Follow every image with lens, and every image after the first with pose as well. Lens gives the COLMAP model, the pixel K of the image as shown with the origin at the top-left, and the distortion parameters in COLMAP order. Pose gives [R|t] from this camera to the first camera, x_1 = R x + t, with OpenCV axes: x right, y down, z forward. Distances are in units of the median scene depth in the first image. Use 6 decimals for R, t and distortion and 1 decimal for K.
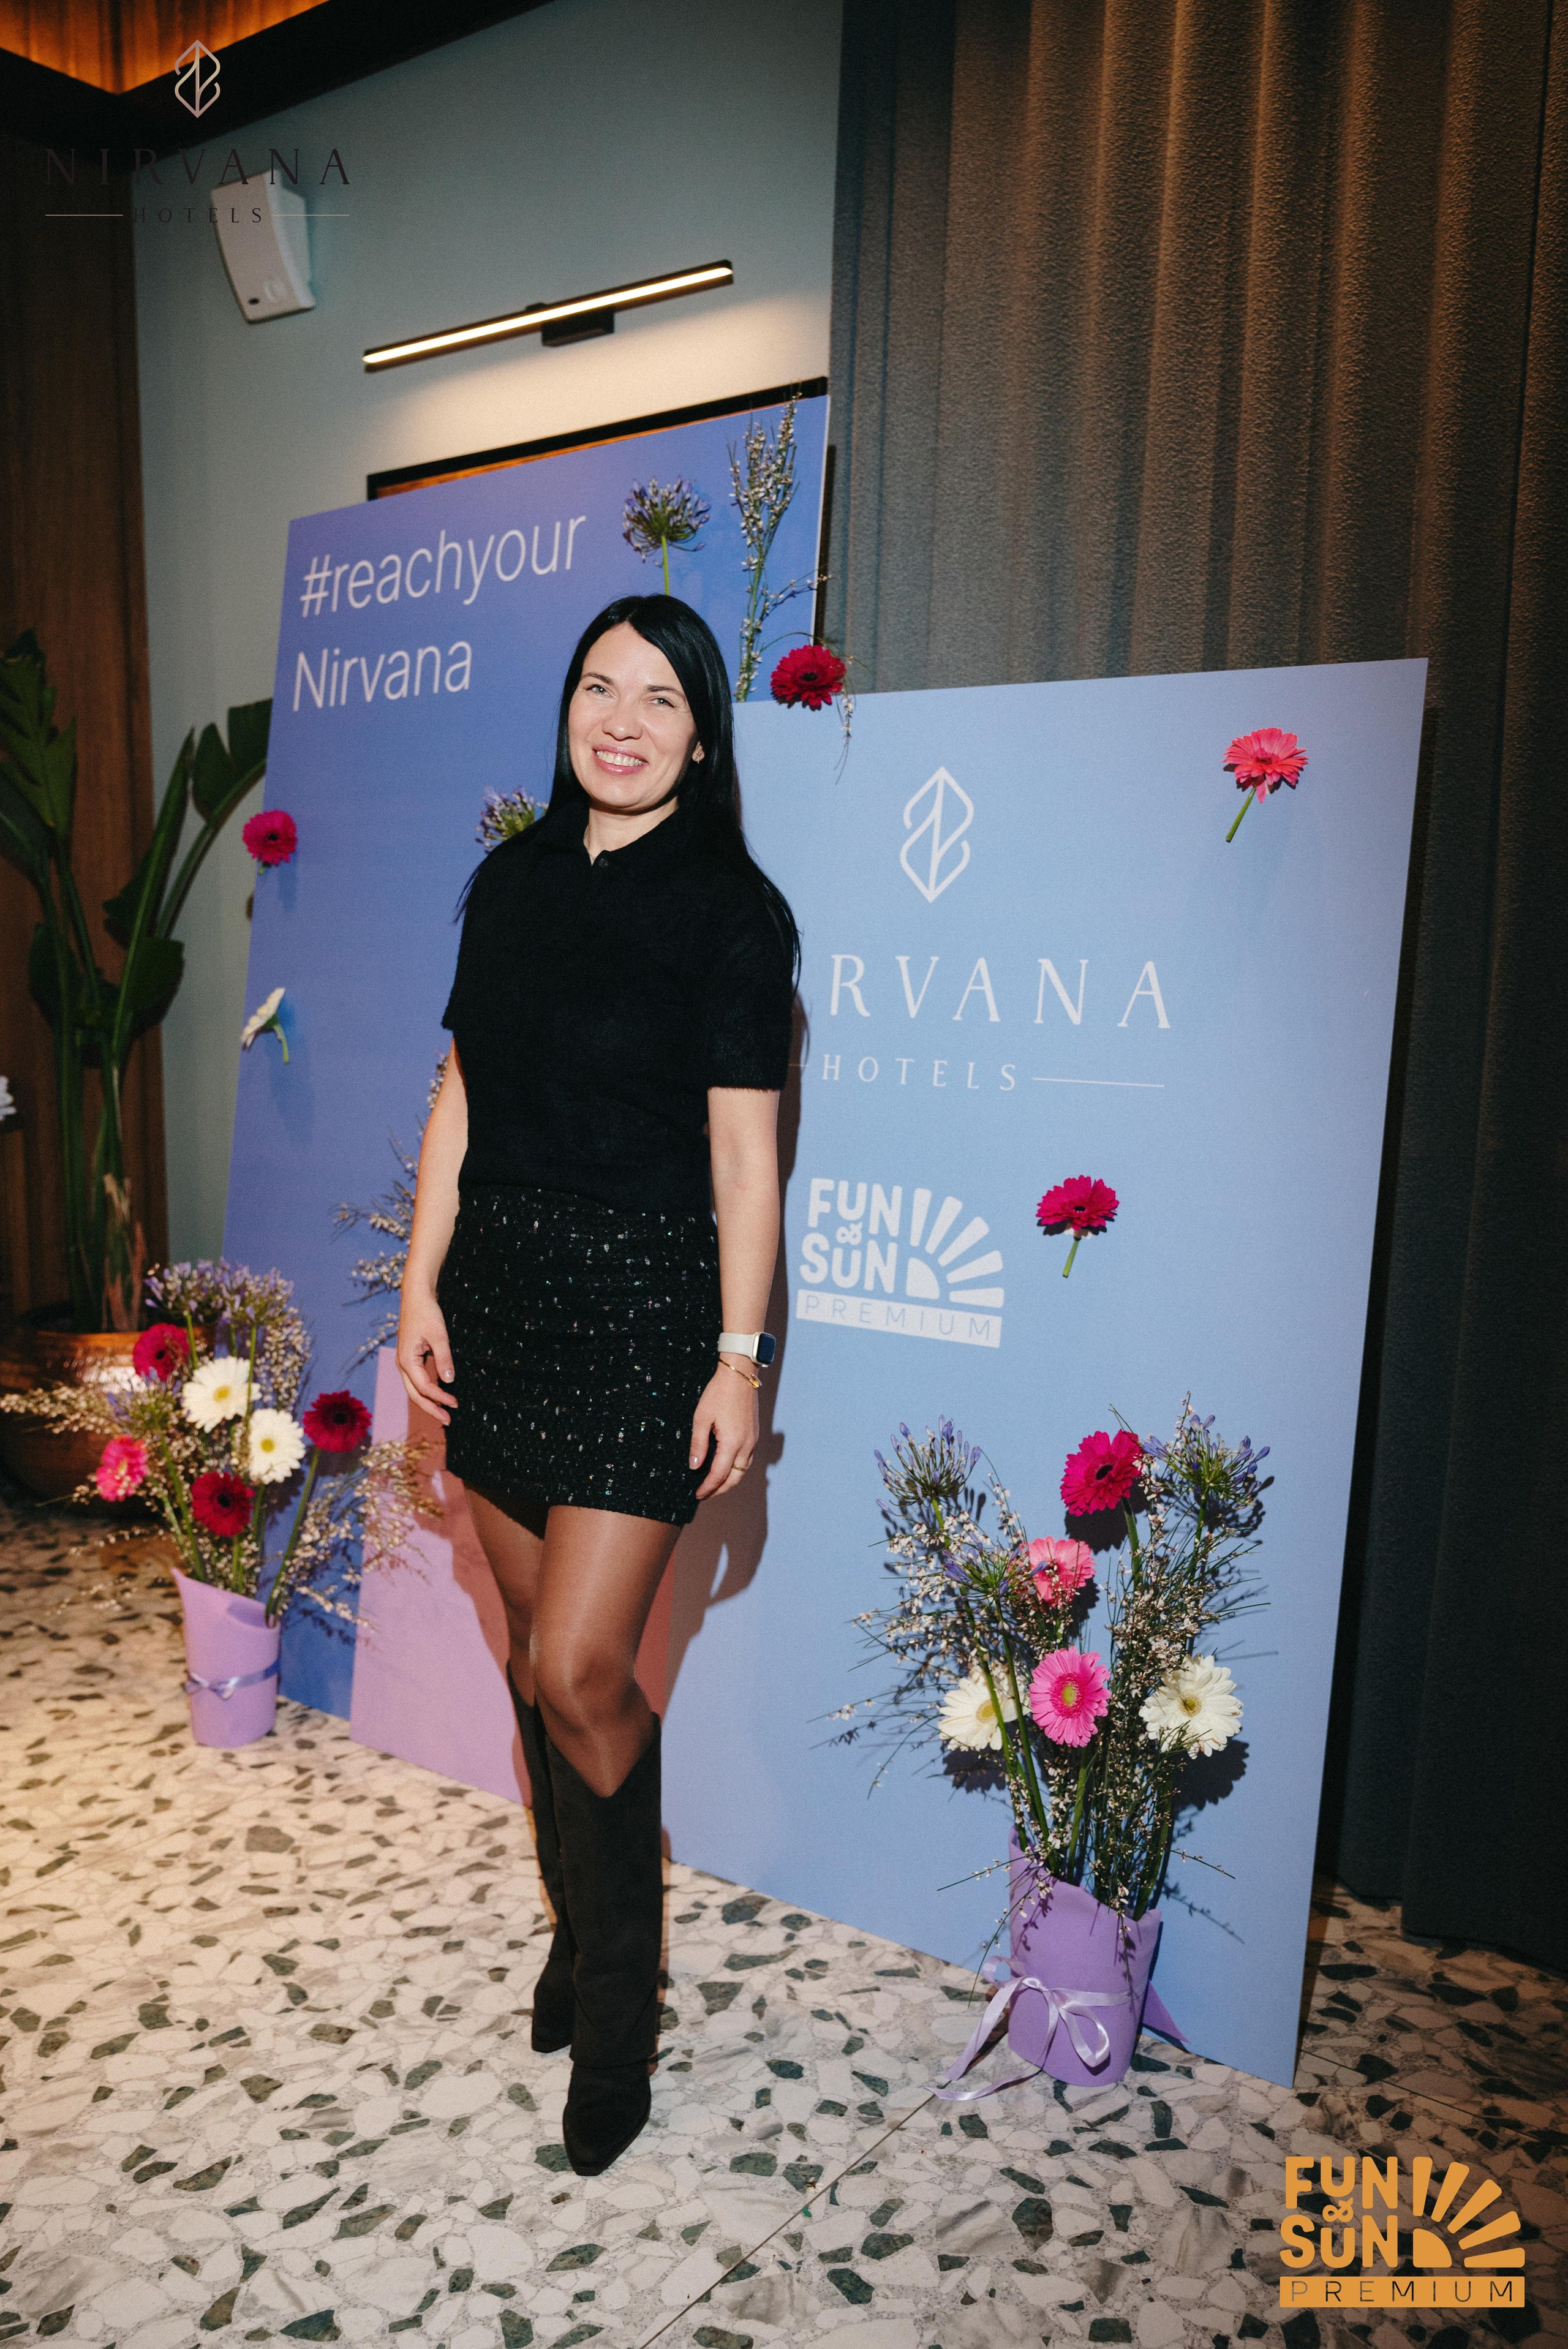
lens RADIAL K [[1887.9, 0, 791.0], [0, 1887.9, 1183.6], [0, 0, 1]] dist [0.002822, -0.005096]
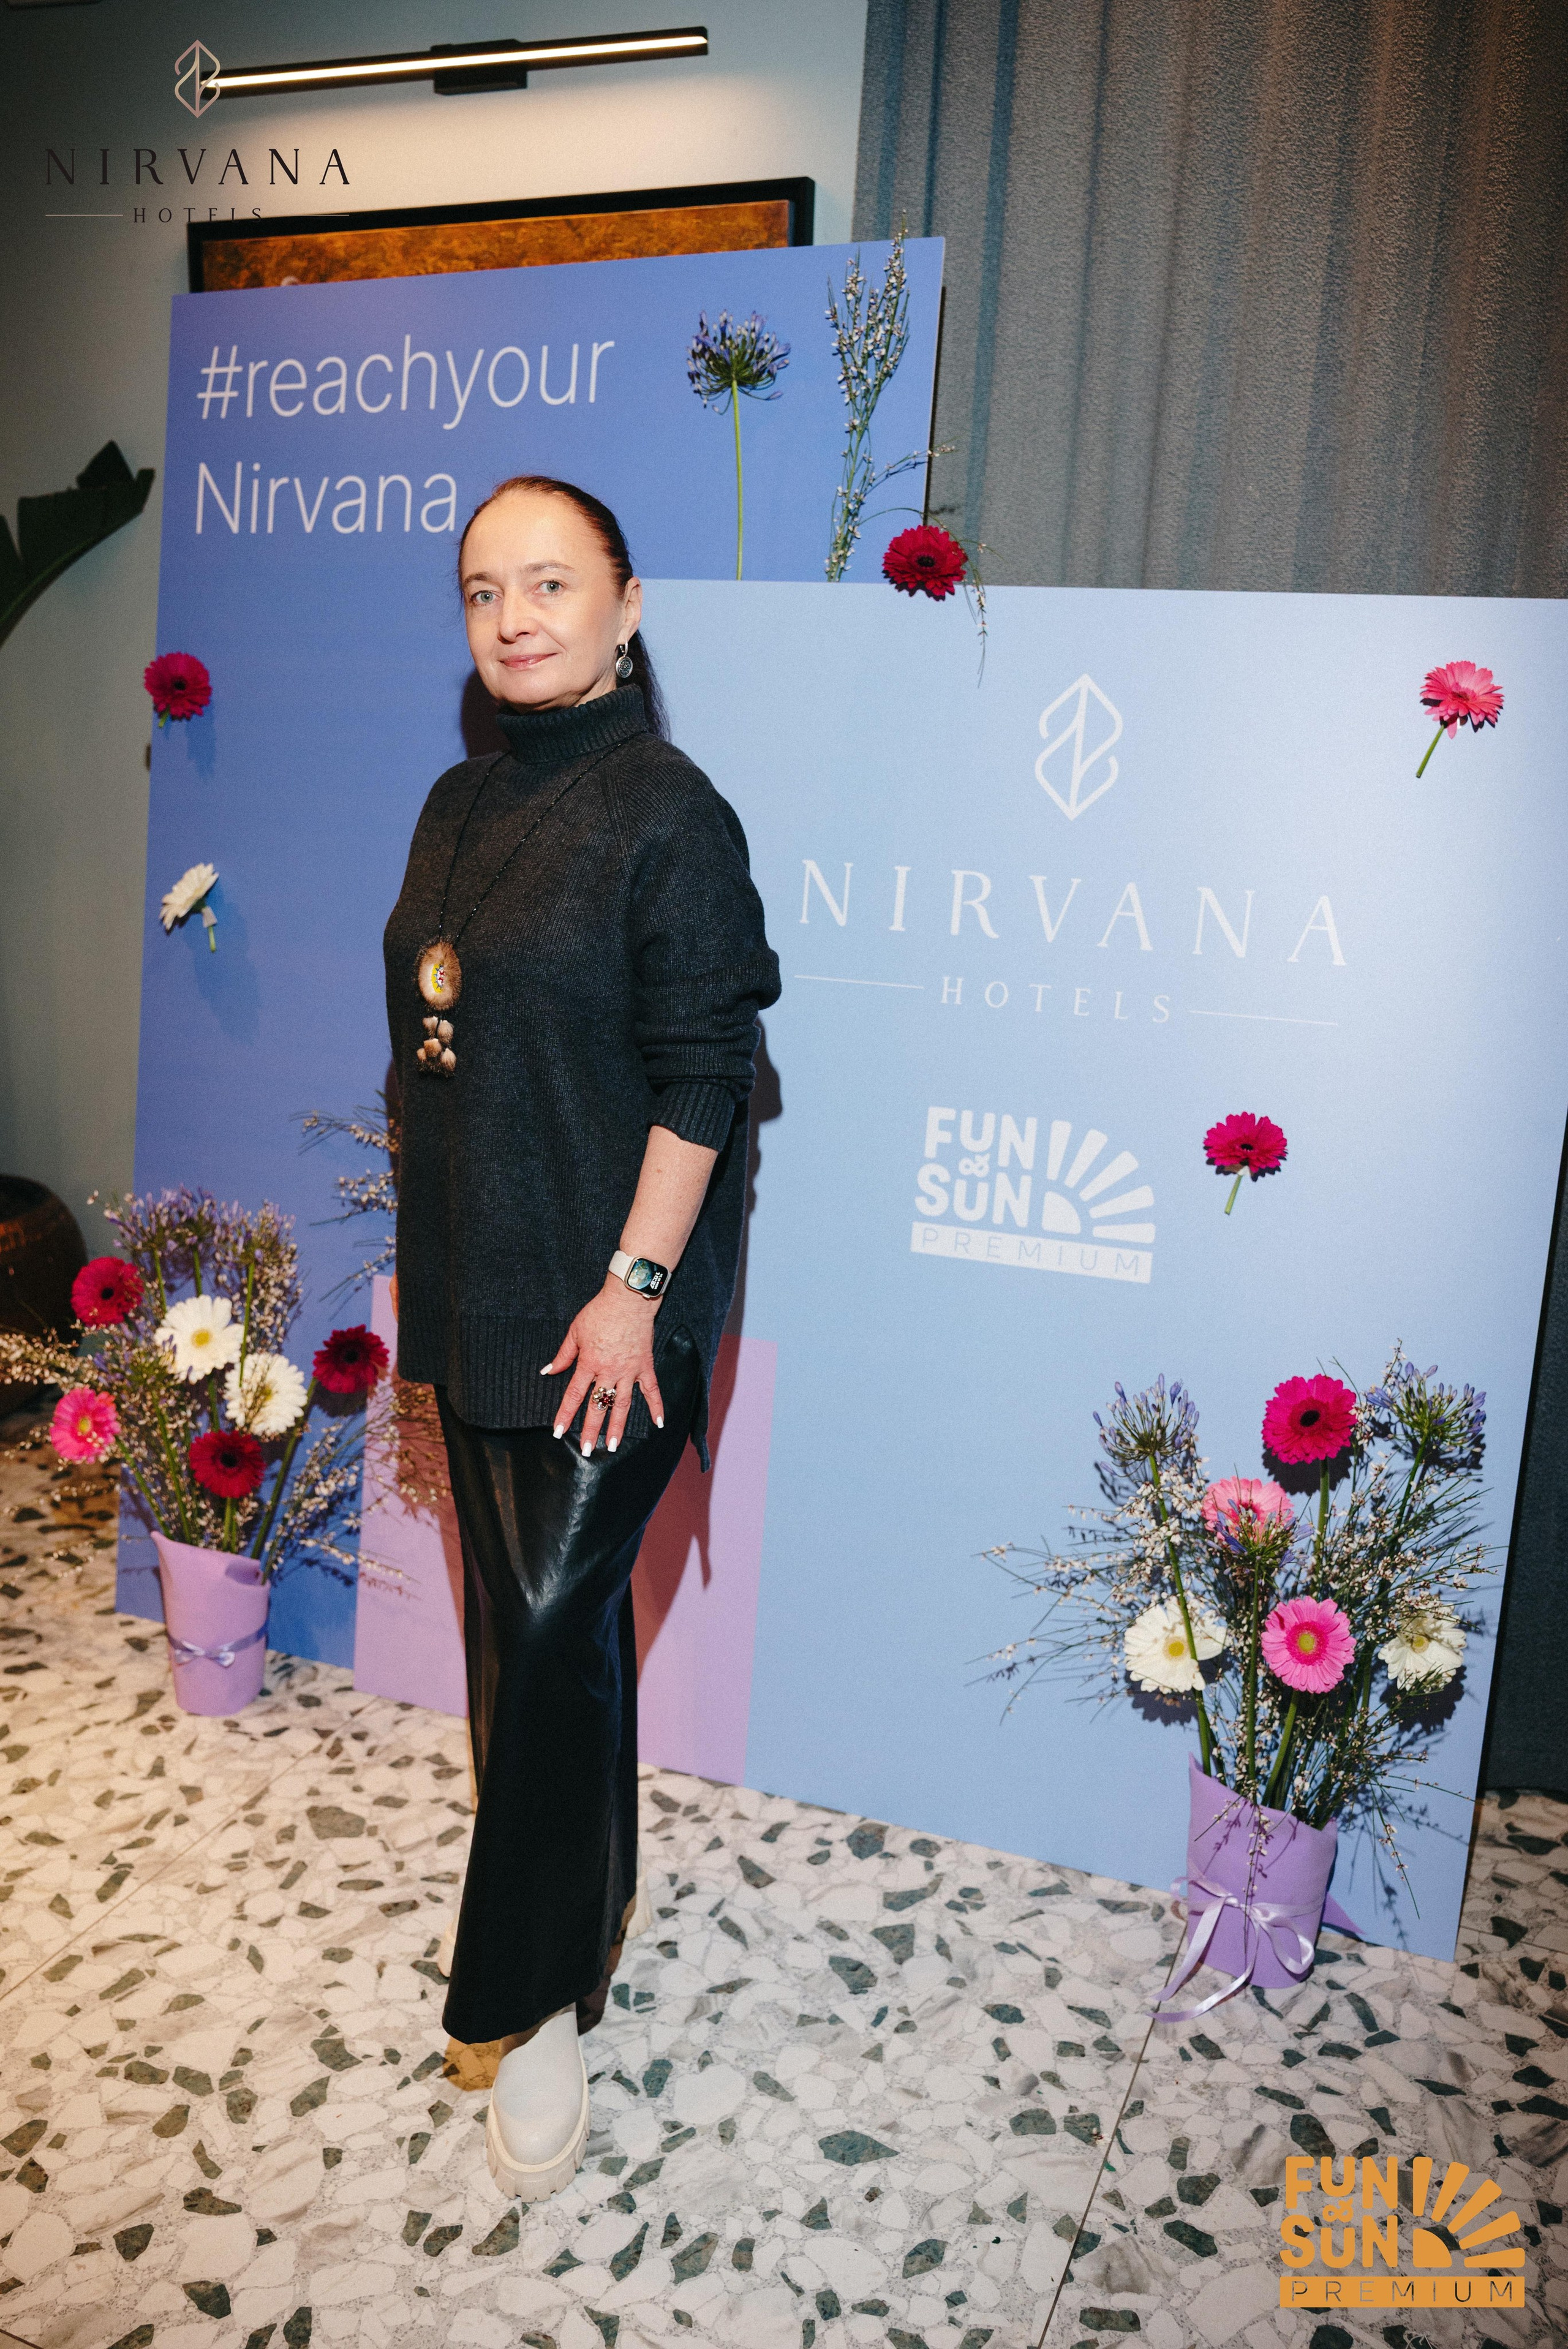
lens RADIAL K [[1886.5, 0, 786.4], [0, 1886.5, 1186.4], [0, 0, 1]] dist [0.002382, -0.004335]
pose [[0.967605, -0.042545, 0.248858, -0.307477], [0.008293, 0.990523, 0.137093, -0.097349], [-0.252332, -0.130588, 0.958788, 0.102512]]
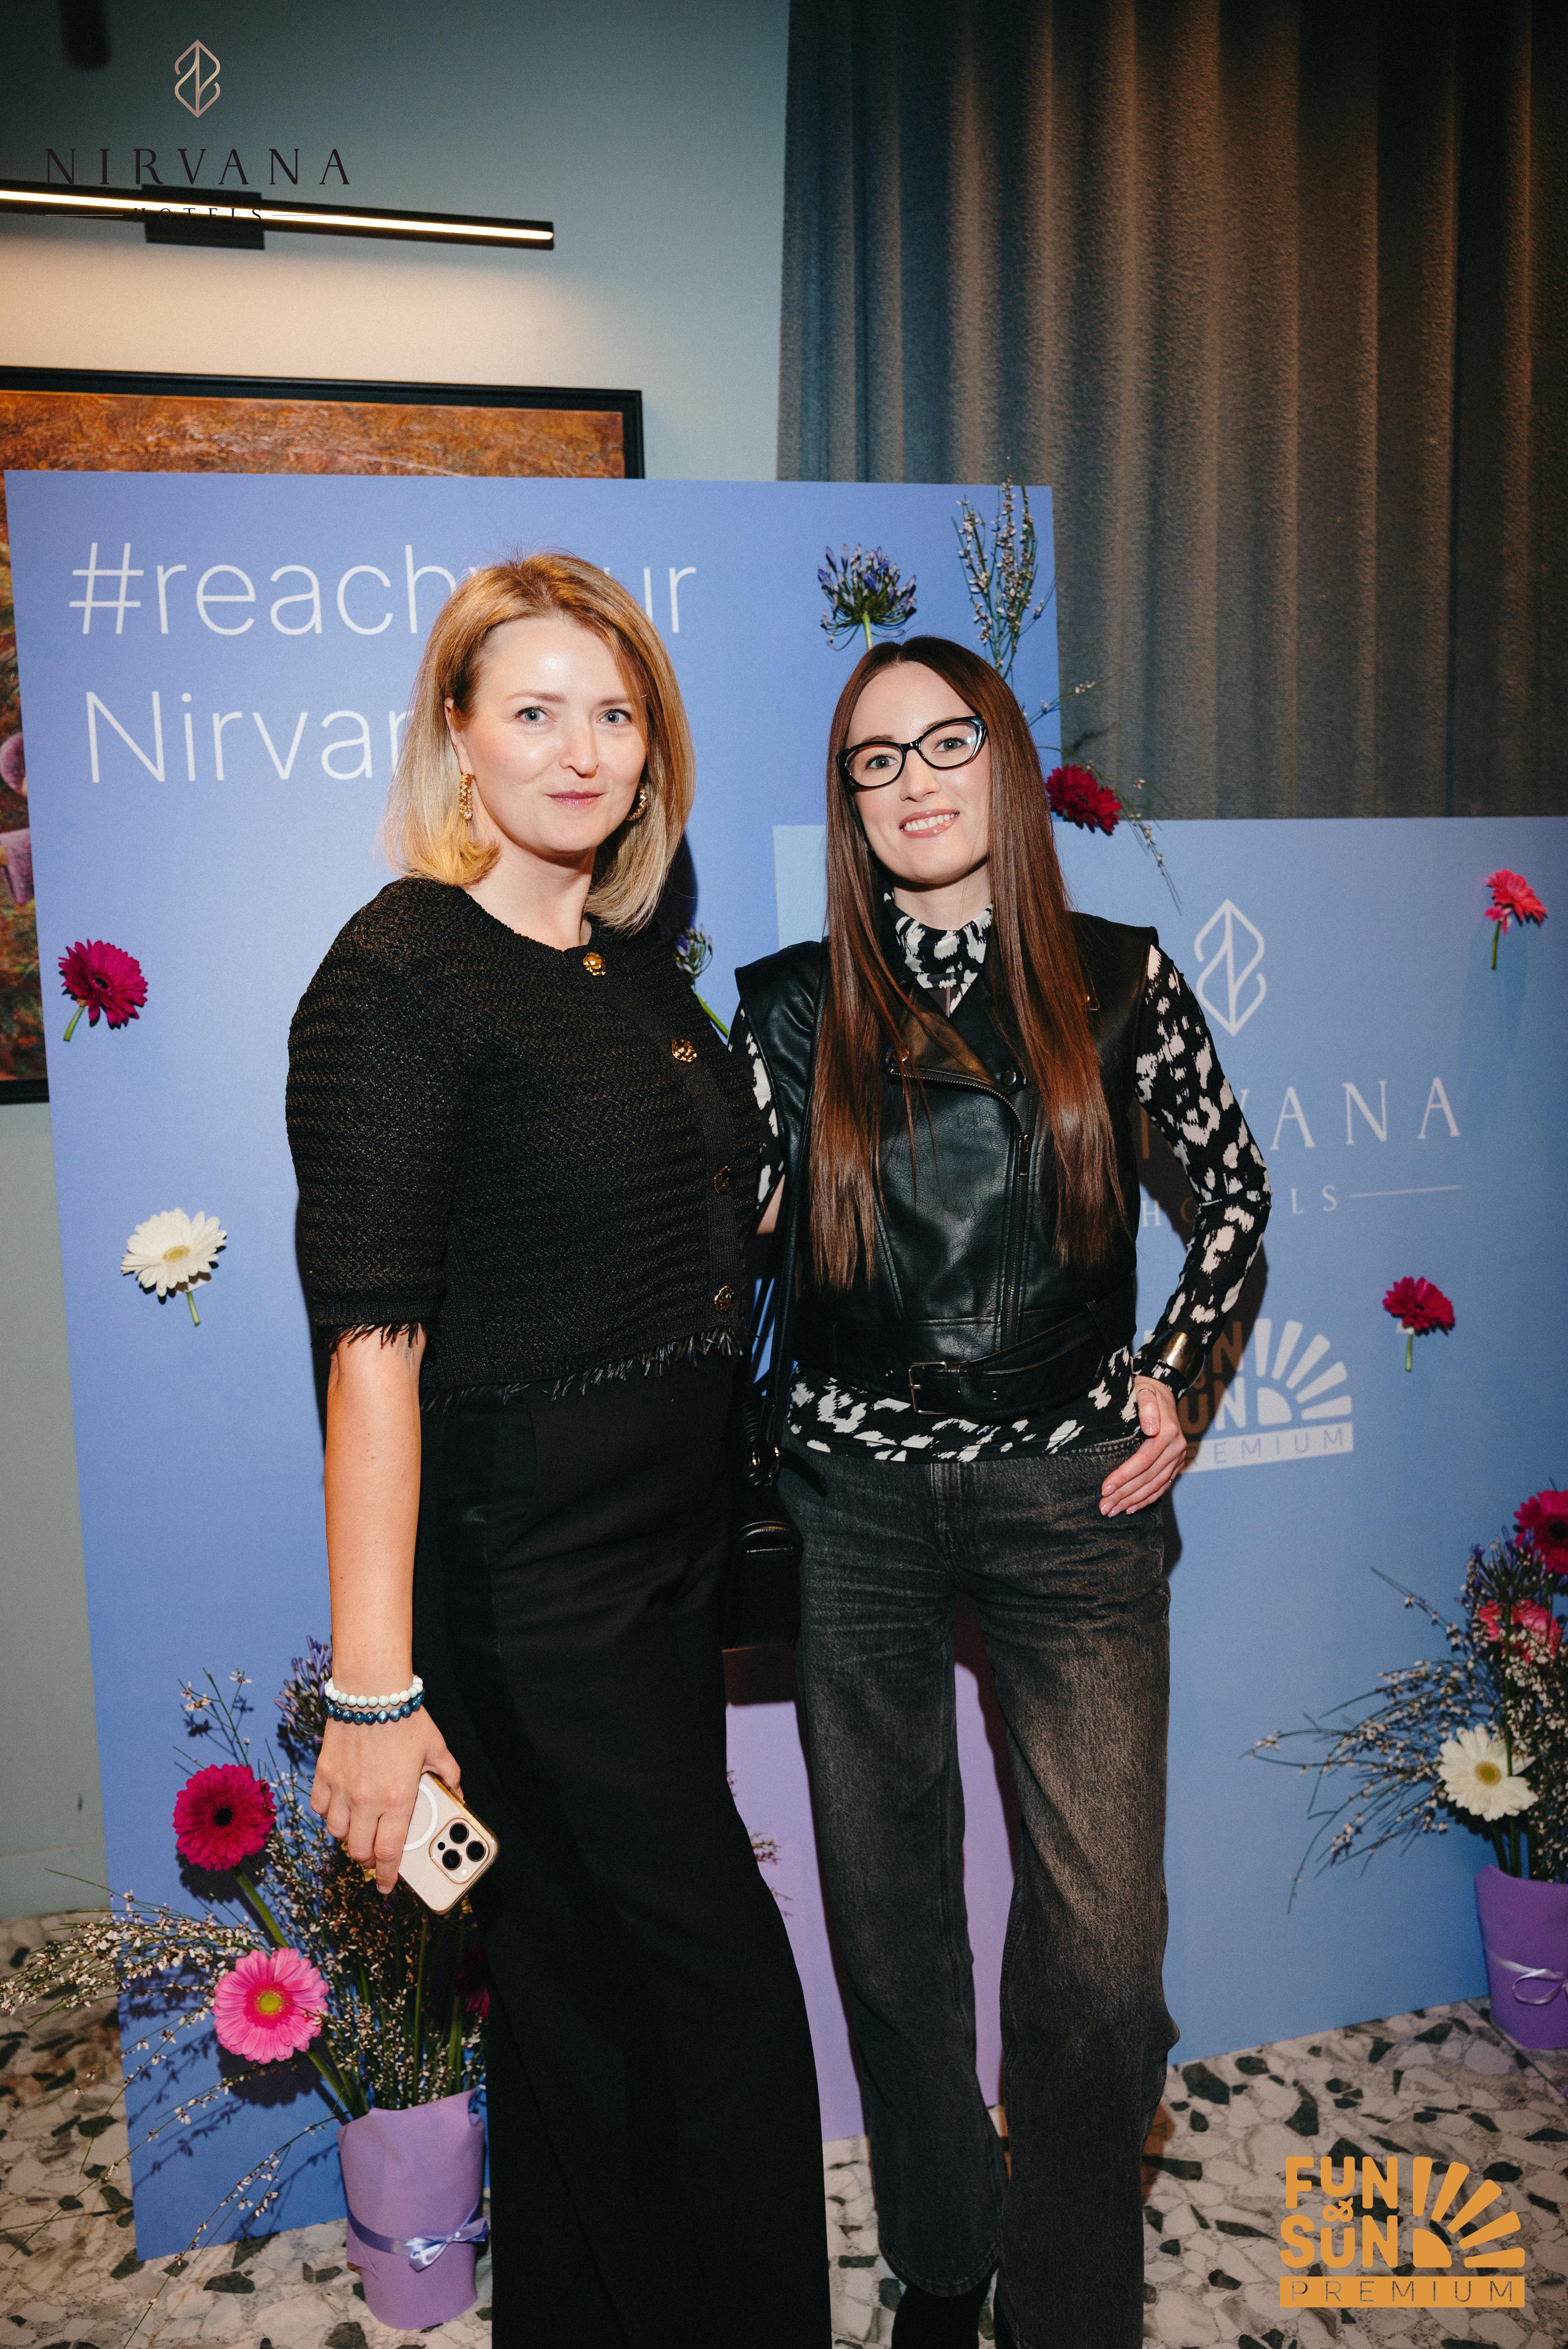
lens RADIAL K [[1890.8, 0, 790.5], [0, 1890.8, 1192.4], [0, 0, 1]] dist [0.001754, -0.007498]
pose [[0.611251, -0.164126, 0.774232, -0.852757], [0.126220, 0.985956, 0.109358, -0.205409], [-0.781307, 0.030878, 0.623383, 0.560927]]
